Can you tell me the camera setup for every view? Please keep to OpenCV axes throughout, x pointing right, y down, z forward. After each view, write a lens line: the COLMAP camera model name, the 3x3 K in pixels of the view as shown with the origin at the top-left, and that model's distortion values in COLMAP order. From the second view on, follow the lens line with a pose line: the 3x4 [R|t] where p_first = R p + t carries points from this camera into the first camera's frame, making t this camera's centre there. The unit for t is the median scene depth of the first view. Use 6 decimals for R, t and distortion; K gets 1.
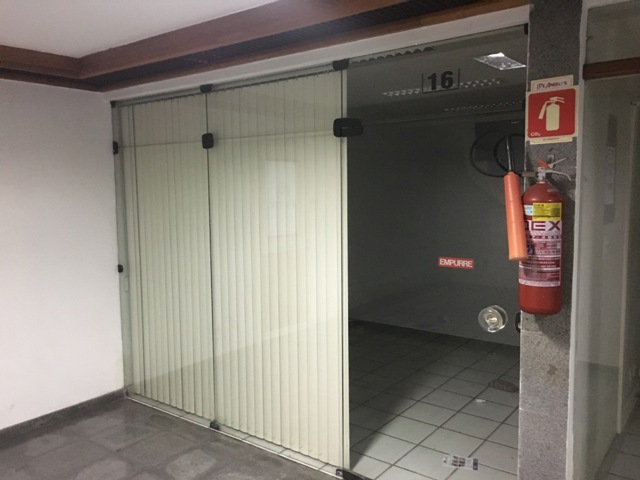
lens RADIAL K [[543.3, 0, 319.0], [0, 543.3, 240.3], [0, 0, 1]] dist [0.066400, -0.008625]
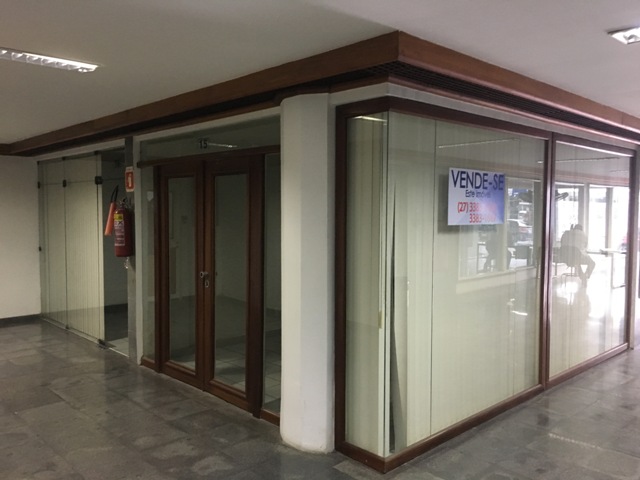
lens RADIAL K [[543.3, 0, 326.3], [0, 543.3, 240.3], [0, 0, 1]] dist [0.066400, -0.008625]
pose [[0.986948, 0.027118, -0.158743, 0.960405], [-0.033790, 0.998649, -0.039487, 0.067905], [0.157457, 0.044335, 0.986530, -0.760947]]
